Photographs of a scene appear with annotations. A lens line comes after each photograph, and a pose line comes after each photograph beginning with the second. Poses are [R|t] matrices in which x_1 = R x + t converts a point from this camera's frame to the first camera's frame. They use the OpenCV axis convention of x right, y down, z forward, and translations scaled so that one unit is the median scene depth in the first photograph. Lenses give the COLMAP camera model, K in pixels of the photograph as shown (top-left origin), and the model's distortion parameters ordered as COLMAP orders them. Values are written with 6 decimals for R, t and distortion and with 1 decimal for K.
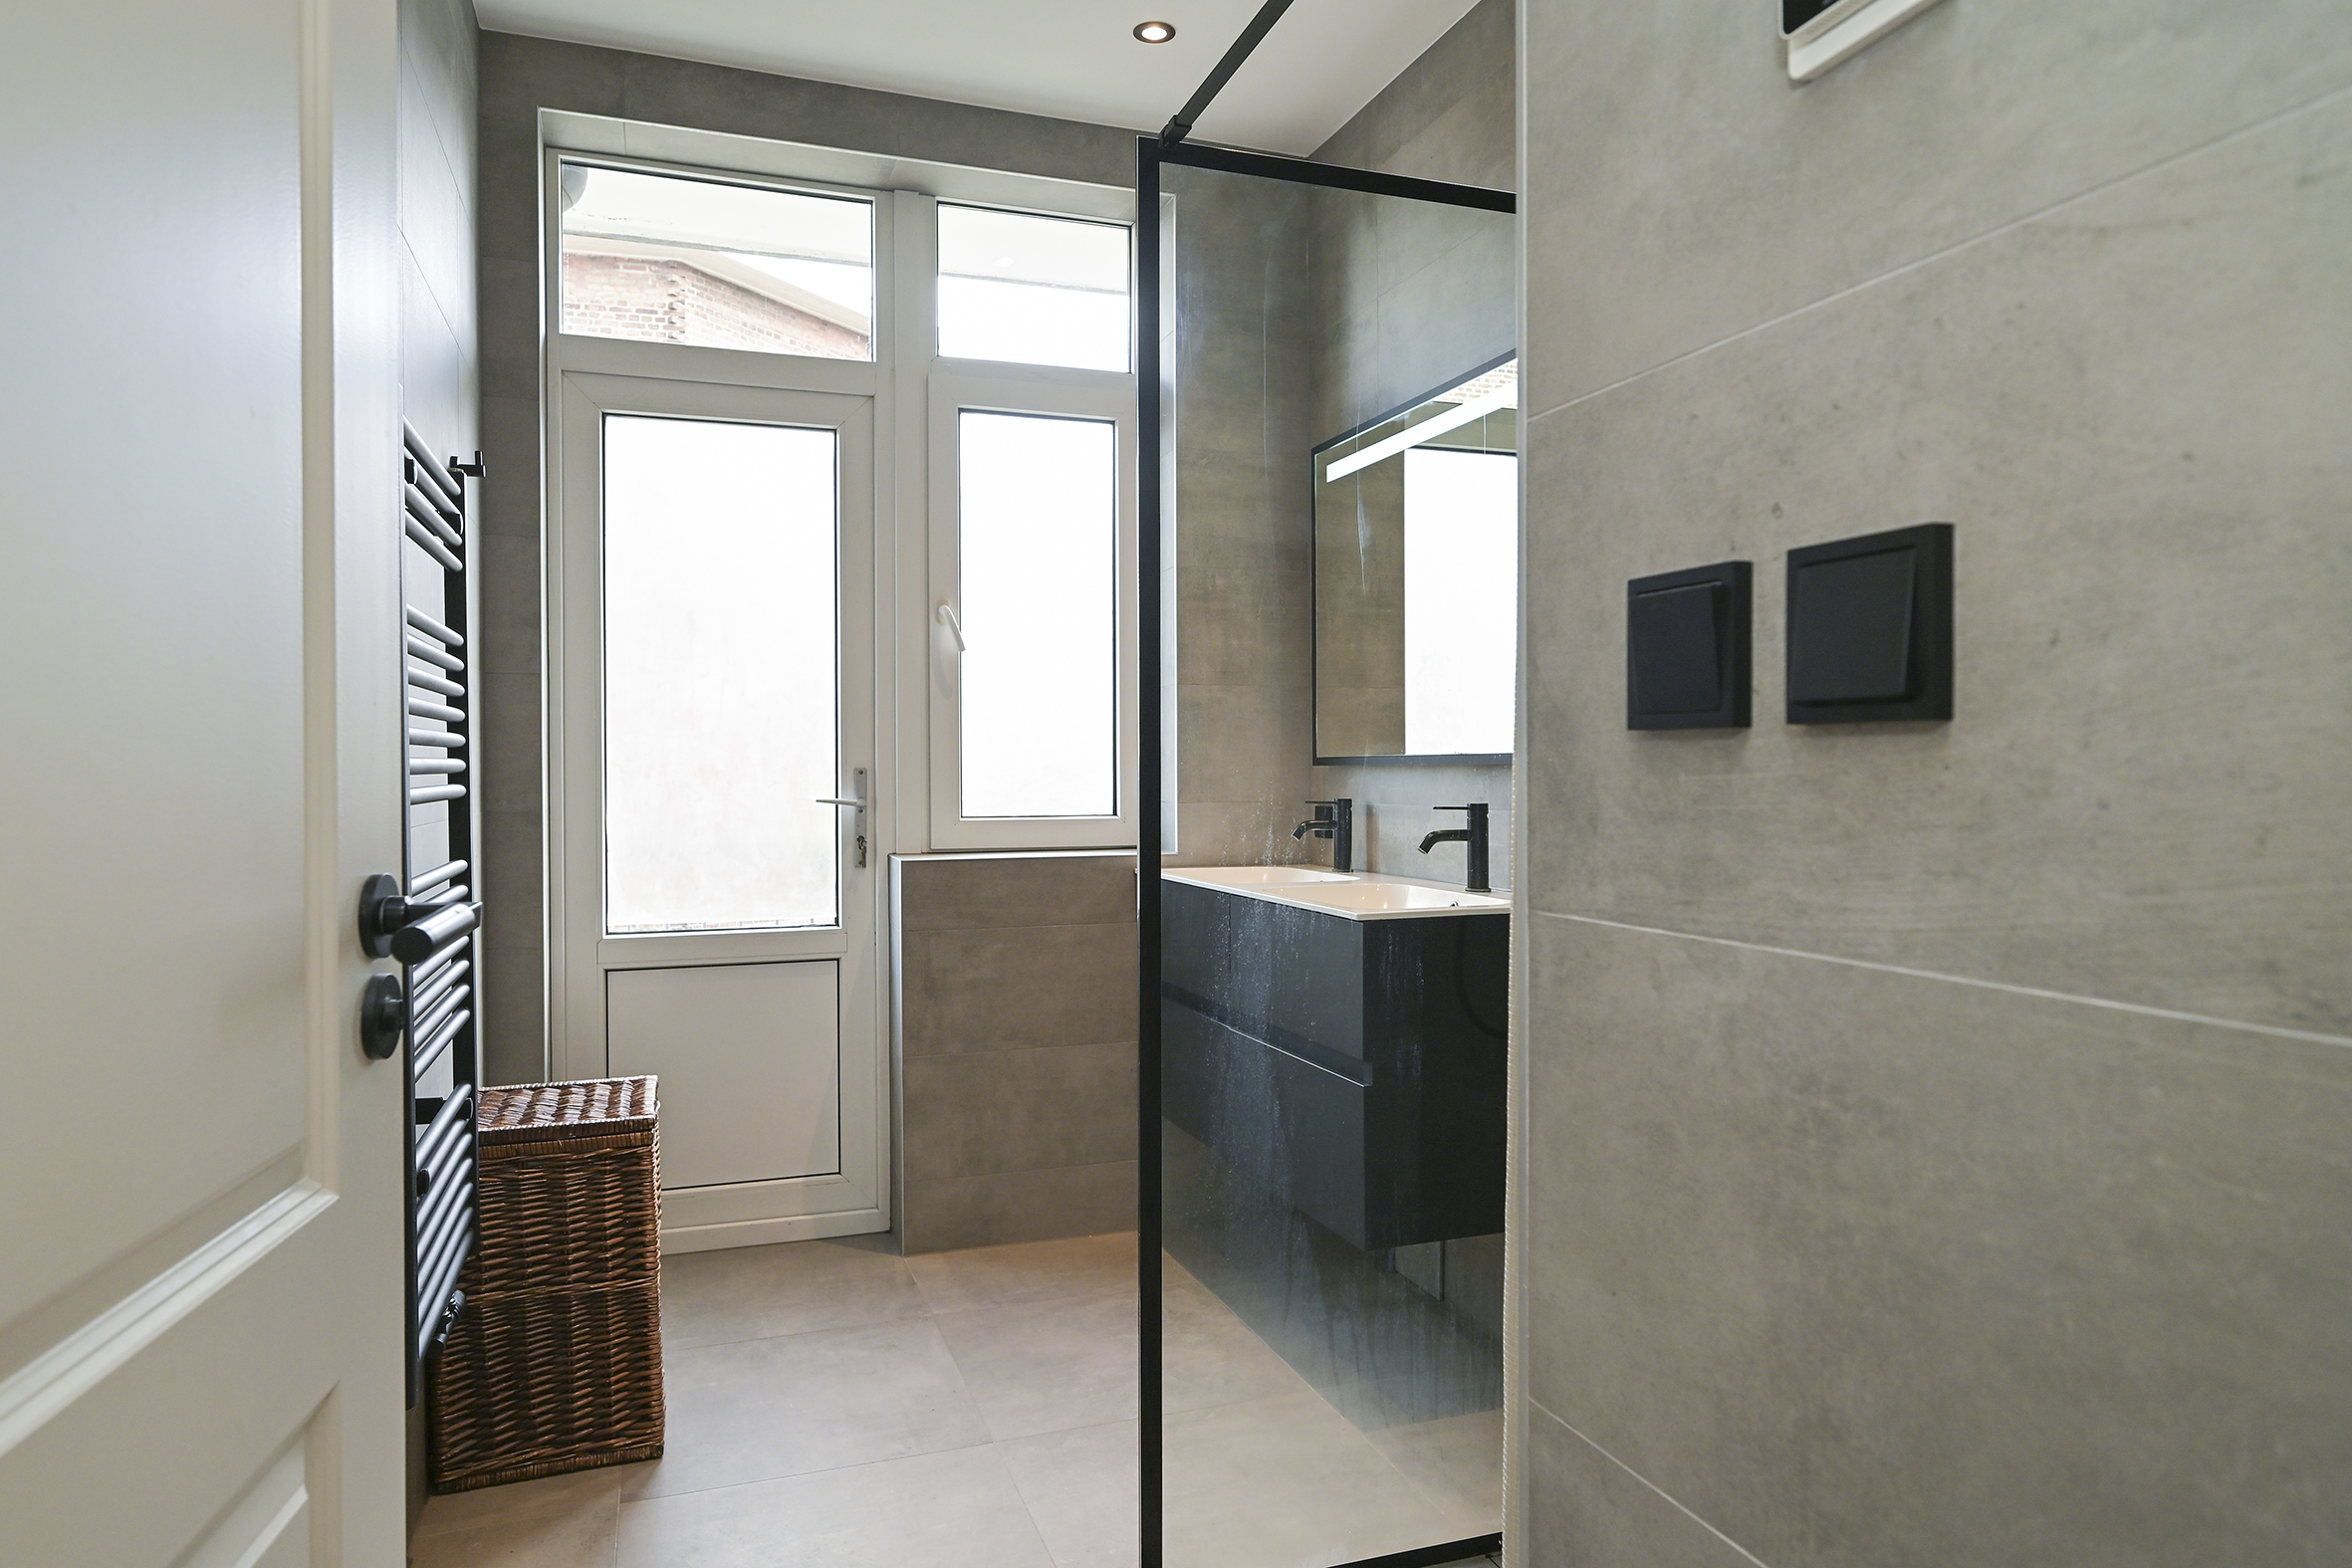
lens RADIAL K [[1419.1, 0, 1176.0], [0, 1419.1, 784.0], [0, 0, 1]] dist [-0.002878, -0.000955]
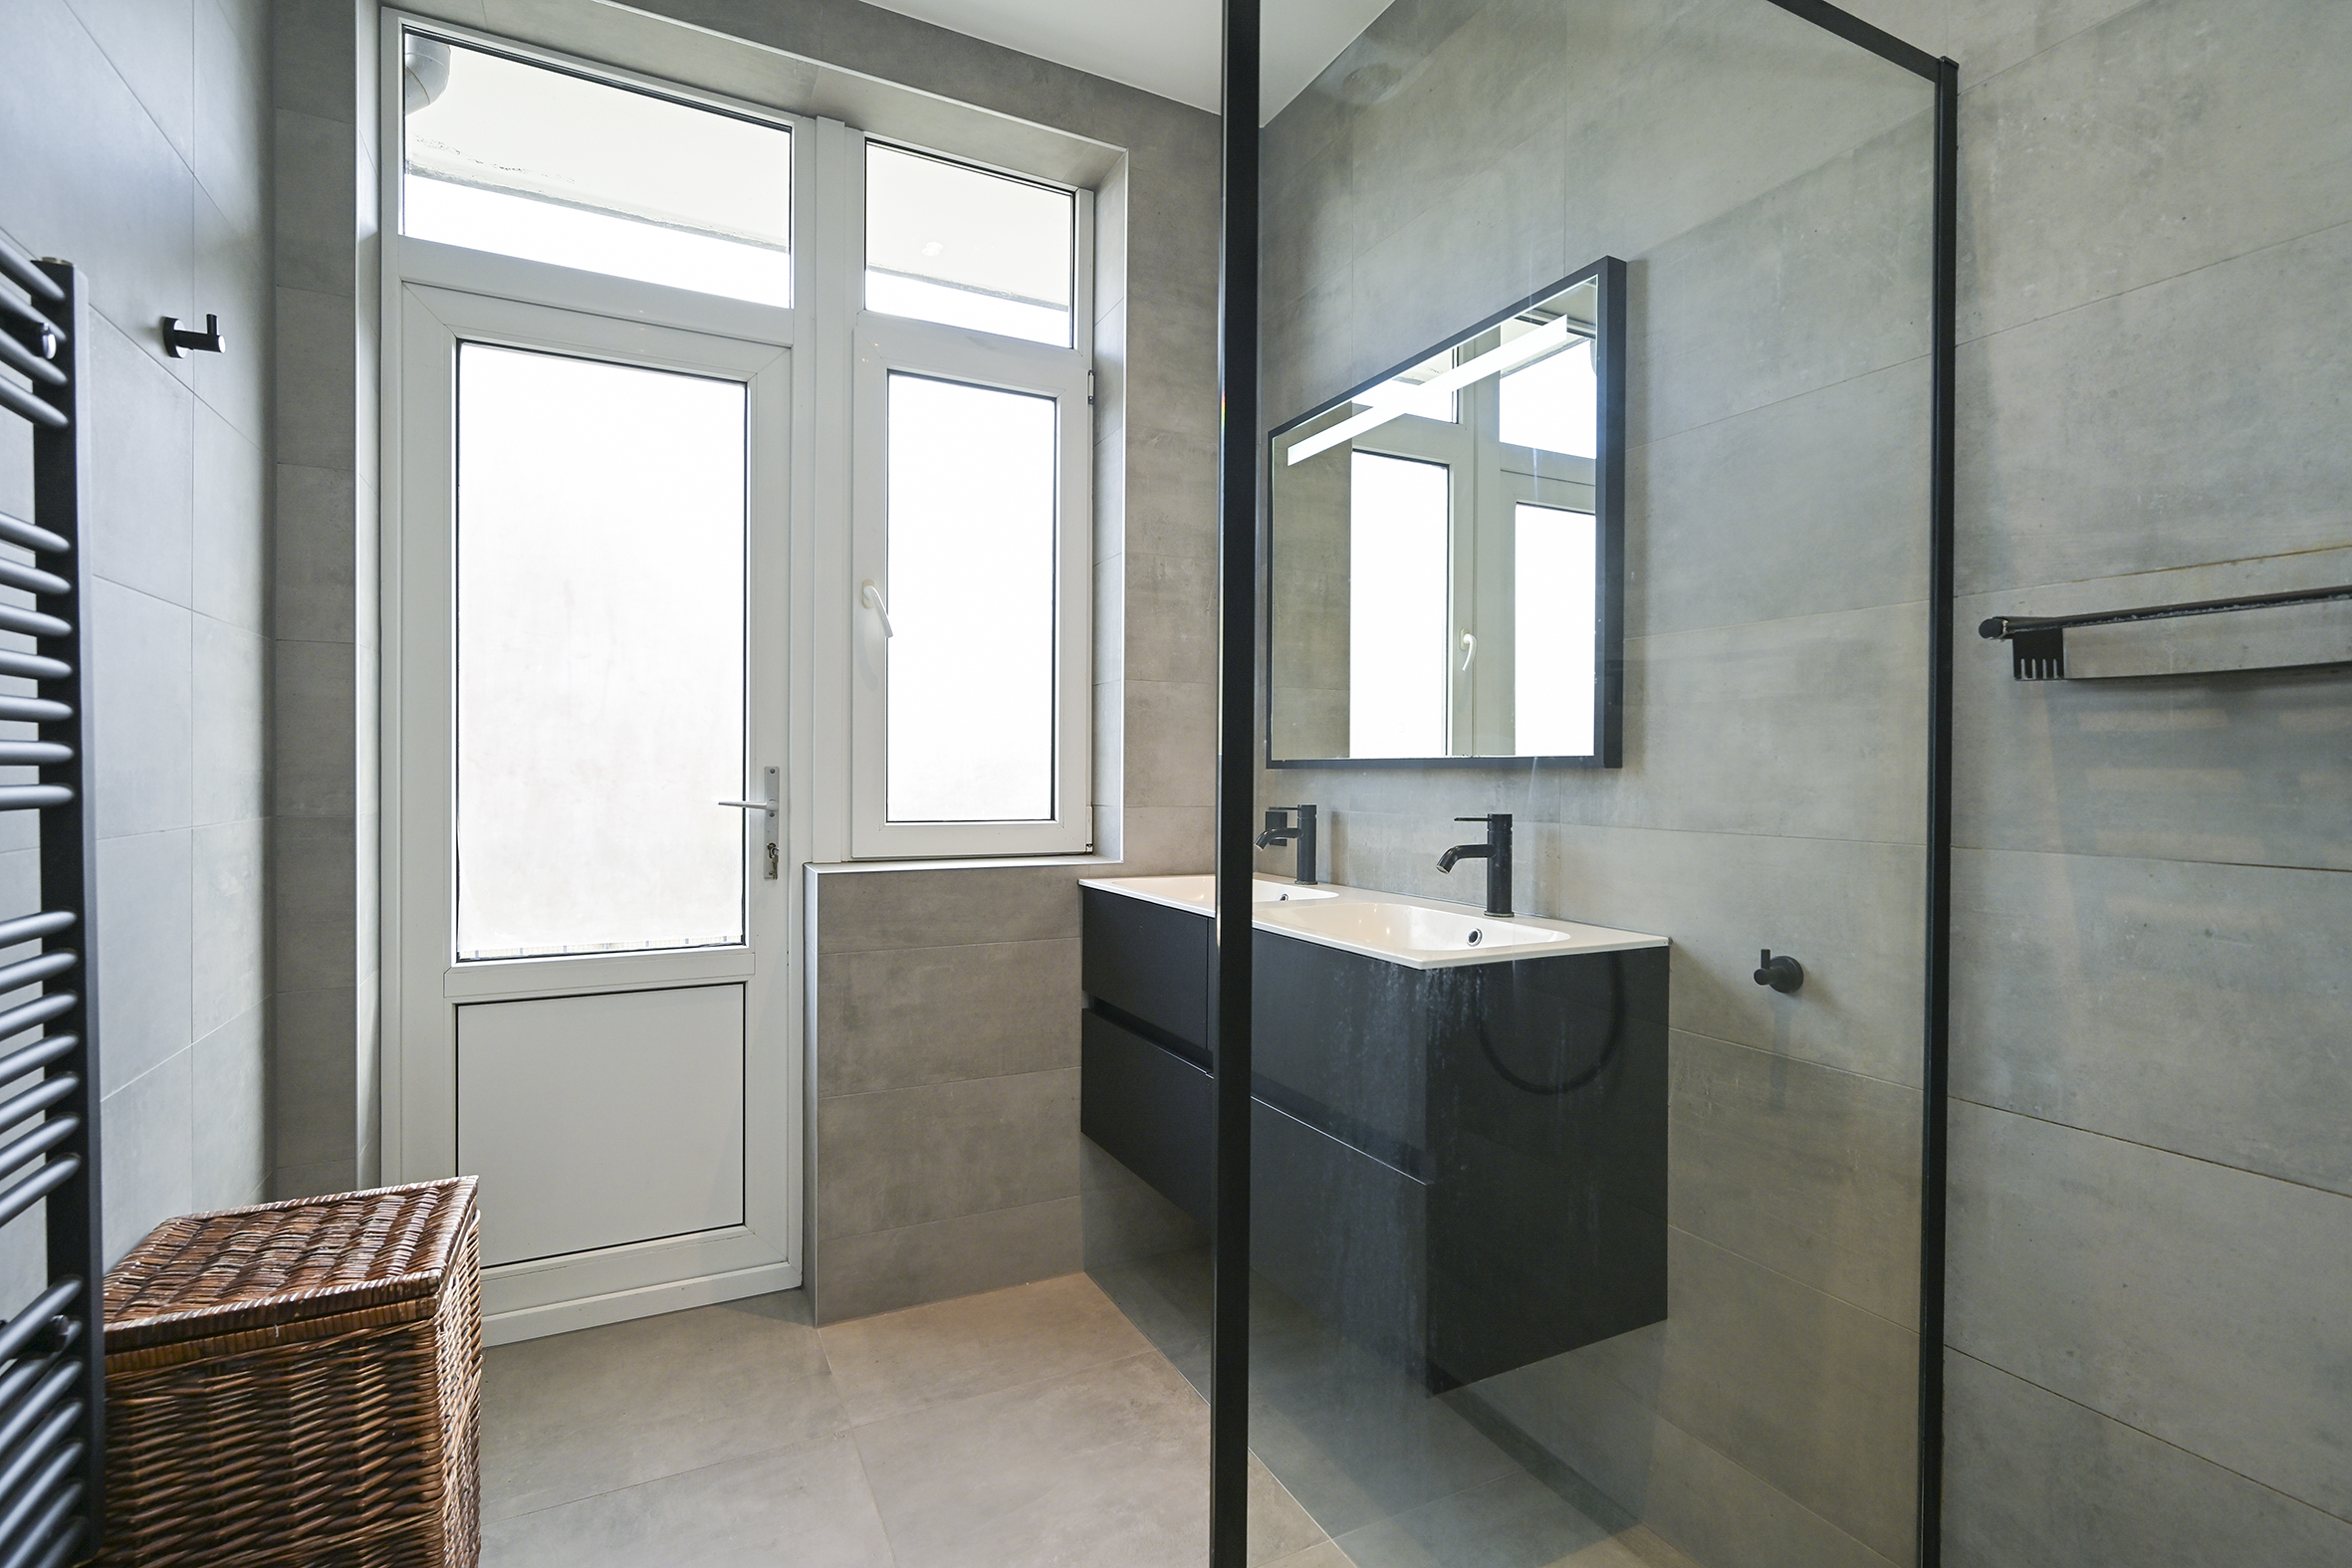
lens RADIAL K [[1081.3, 0, 1139.9], [0, 1081.3, 784.3], [0, 0, 1]] dist [-0.001068, -0.000249]
pose [[0.995584, 0.008619, 0.093479, -0.057514], [-0.008712, 0.999962, 0.000587, -0.002515], [-0.093471, -0.001399, 0.995621, 0.311249]]
